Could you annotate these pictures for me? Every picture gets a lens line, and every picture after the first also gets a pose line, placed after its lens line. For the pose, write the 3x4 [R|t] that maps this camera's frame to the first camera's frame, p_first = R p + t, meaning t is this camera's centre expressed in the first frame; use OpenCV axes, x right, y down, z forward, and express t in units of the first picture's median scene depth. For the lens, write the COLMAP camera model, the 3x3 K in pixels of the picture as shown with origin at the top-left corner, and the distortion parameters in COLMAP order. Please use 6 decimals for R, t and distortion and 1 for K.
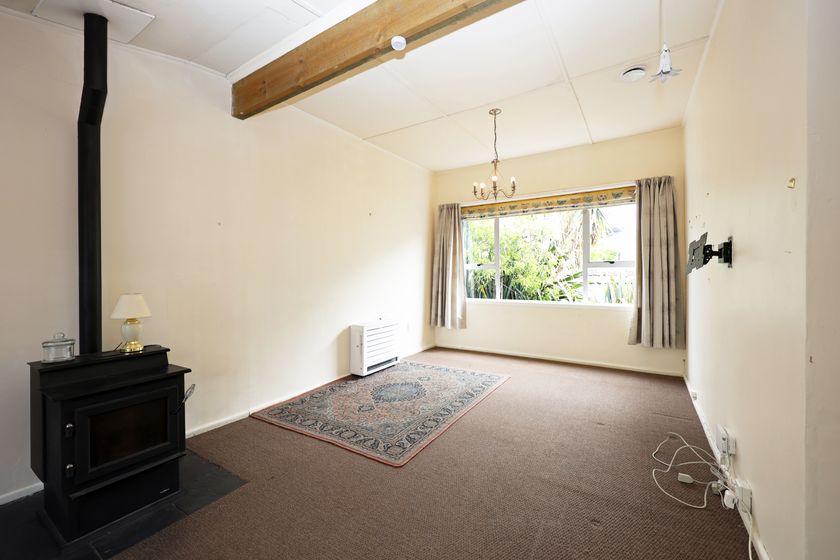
lens RADIAL K [[328.1, 0, 418.6], [0, 328.1, 278.8], [0, 0, 1]] dist [-0.000881, -0.000079]
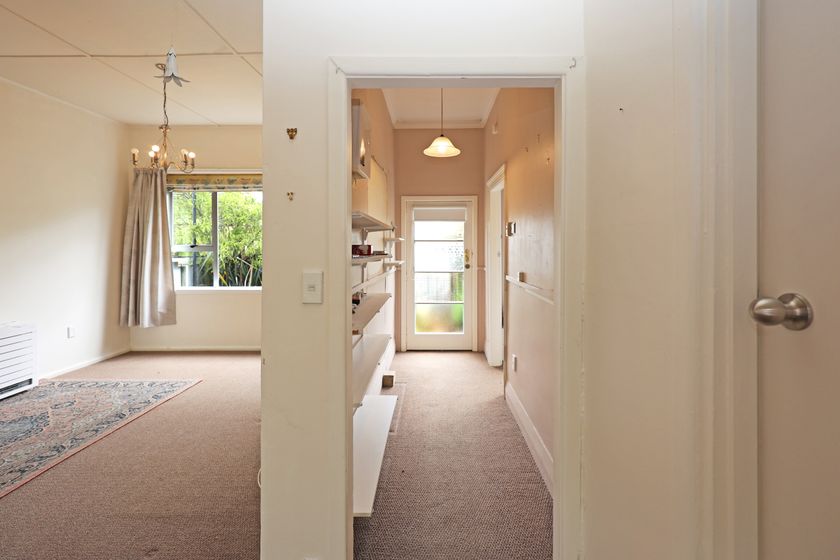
lens RADIAL K [[351.1, 0, 429.6], [0, 351.1, 251.8], [0, 0, 1]] dist [-0.001608, -0.000525]
pose [[0.854055, -0.001659, 0.520181, 0.261346], [0.002388, 0.999997, -0.000731, -0.028988], [-0.520178, 0.001867, 0.854056, -0.078295]]
